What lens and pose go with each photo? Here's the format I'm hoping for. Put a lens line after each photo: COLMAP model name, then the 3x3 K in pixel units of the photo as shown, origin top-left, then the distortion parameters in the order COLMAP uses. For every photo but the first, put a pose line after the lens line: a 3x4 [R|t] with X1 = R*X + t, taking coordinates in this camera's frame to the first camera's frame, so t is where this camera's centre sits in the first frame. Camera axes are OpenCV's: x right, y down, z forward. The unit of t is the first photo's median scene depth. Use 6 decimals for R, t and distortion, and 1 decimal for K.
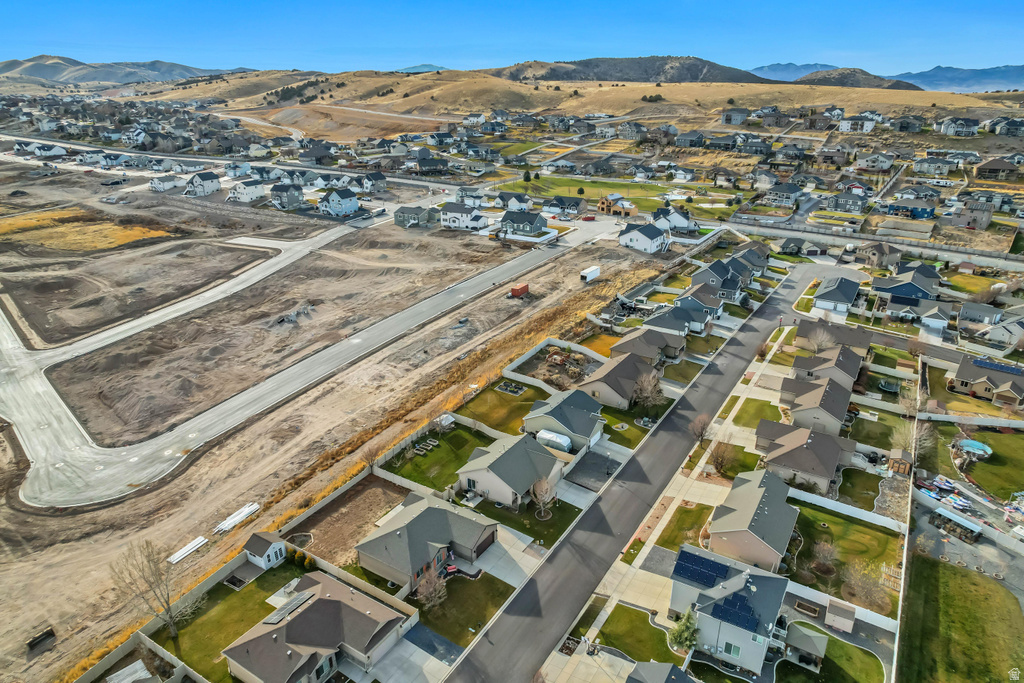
lens RADIAL K [[653.2, 0, 516.7], [0, 653.2, 343.3], [0, 0, 1]] dist [-0.073987, 0.067582]
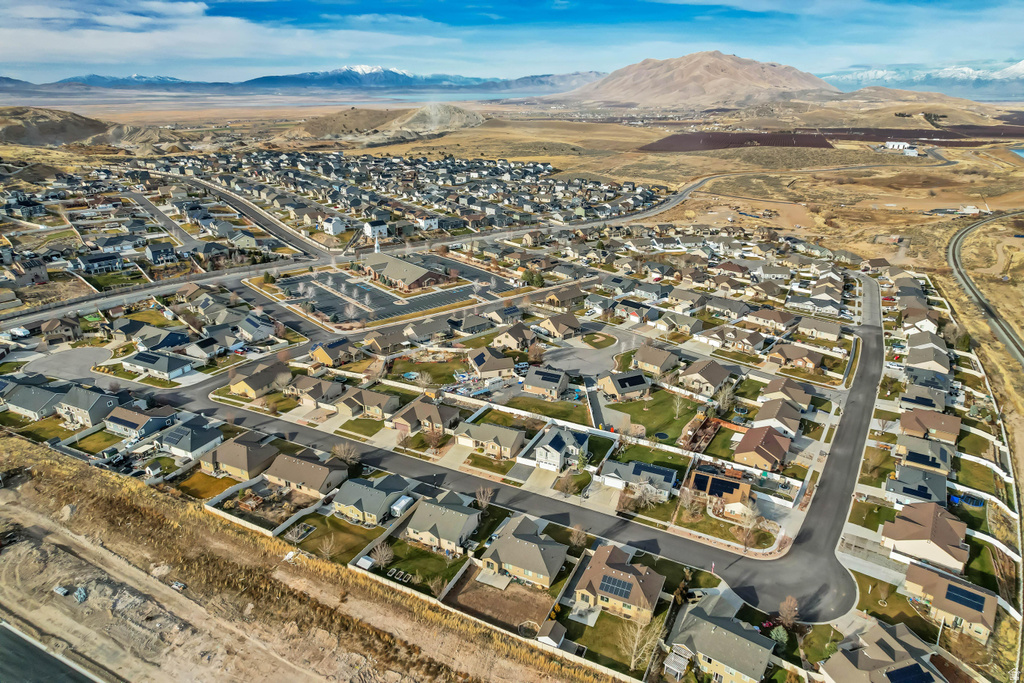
lens RADIAL K [[653.2, 0, 515.5], [0, 653.2, 344.5], [0, 0, 1]] dist [-0.073987, 0.067582]
pose [[-0.113328, -0.373245, 0.920785, -0.571956], [0.363191, 0.847055, 0.388059, -0.297792], [-0.924797, 0.378399, 0.039564, 0.334268]]
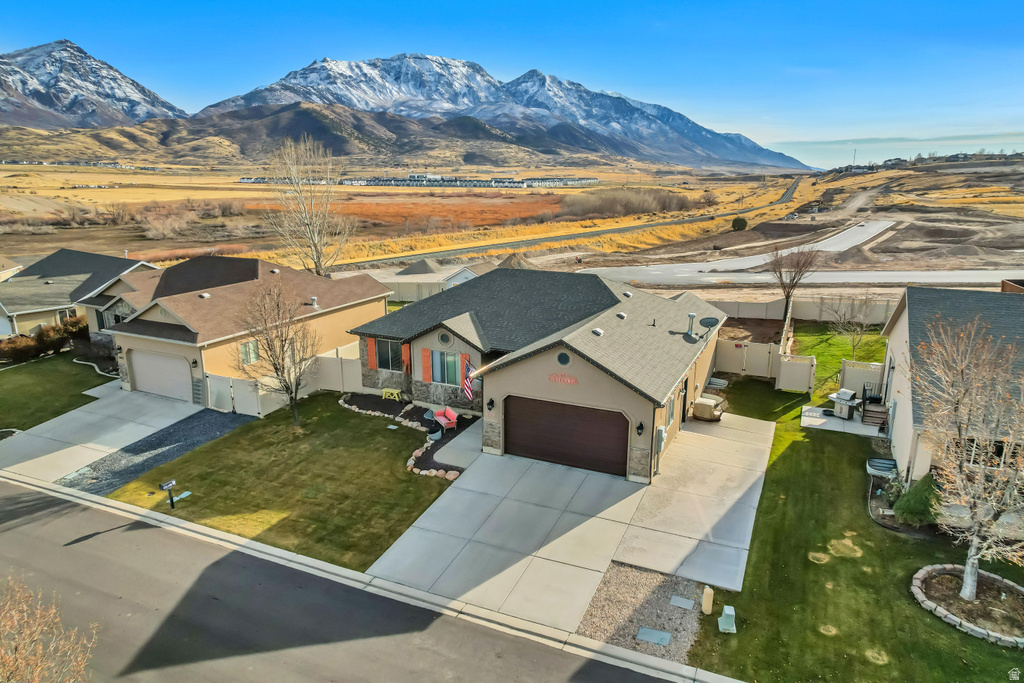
lens RADIAL K [[653.2, 0, 516.3], [0, 653.2, 342.8], [0, 0, 1]] dist [-0.073987, 0.067582]
pose [[0.115945, 0.248596, -0.961643, 0.075274], [-0.366944, 0.910401, 0.191107, 0.101498], [0.922989, 0.330711, 0.196777, 0.392829]]
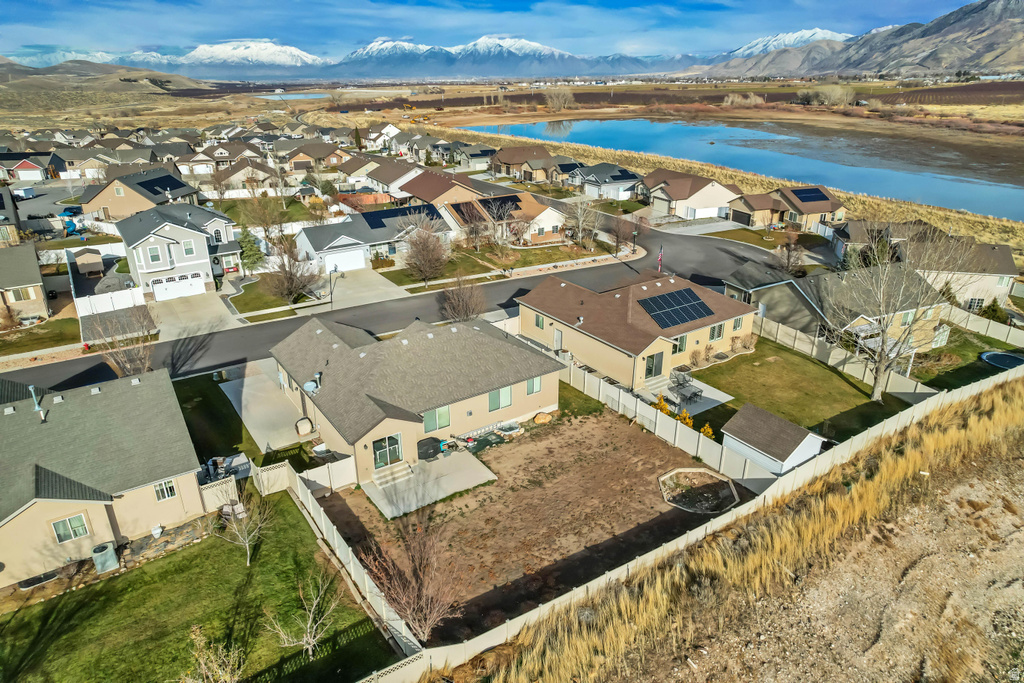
lens RADIAL K [[653.2, 0, 517.7], [0, 653.2, 343.0], [0, 0, 1]] dist [-0.073987, 0.067582]
pose [[-0.919846, -0.152099, 0.361592, -0.160476], [0.144969, 0.724714, 0.673627, -0.011247], [-0.364509, 0.672053, -0.644576, 0.538152]]
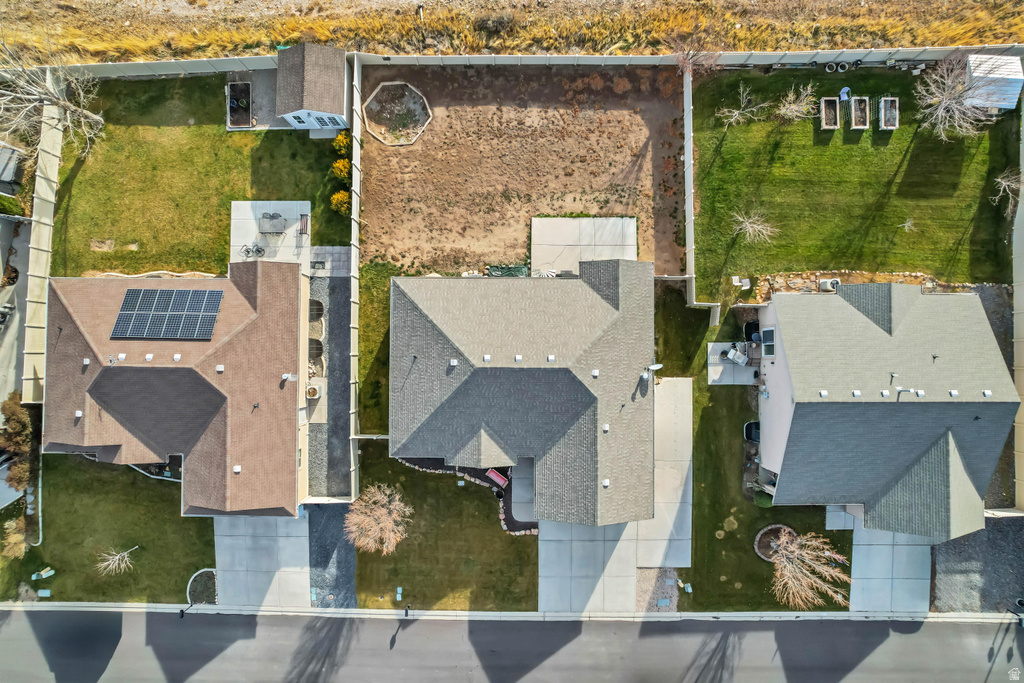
lens RADIAL K [[653.2, 0, 515.3], [0, 653.2, 339.4], [0, 0, 1]] dist [-0.073987, 0.067582]
pose [[0.524039, 0.851362, -0.023774, -0.067598], [-0.316575, 0.220624, 0.922554, -0.040460], [0.790673, -0.475928, 0.385135, 0.360278]]
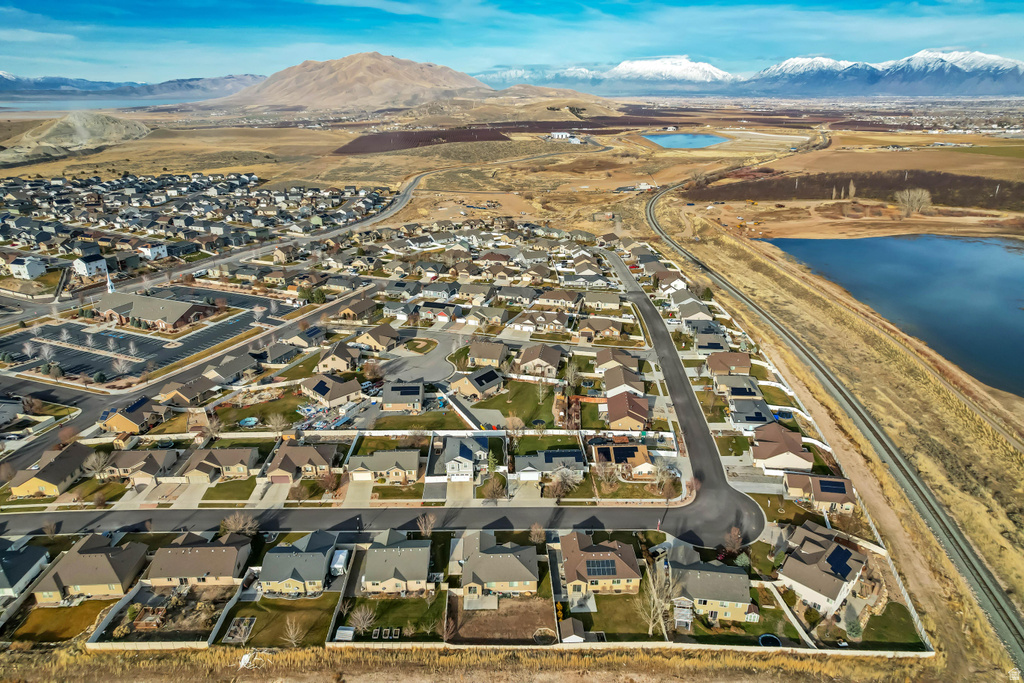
lens RADIAL K [[653.2, 0, 516.7], [0, 653.2, 345.9], [0, 0, 1]] dist [-0.073987, 0.067582]
pose [[-0.559879, -0.309873, 0.768449, -0.484848], [0.307030, 0.783824, 0.539770, -0.369403], [-0.769589, 0.538143, -0.343707, 0.514438]]
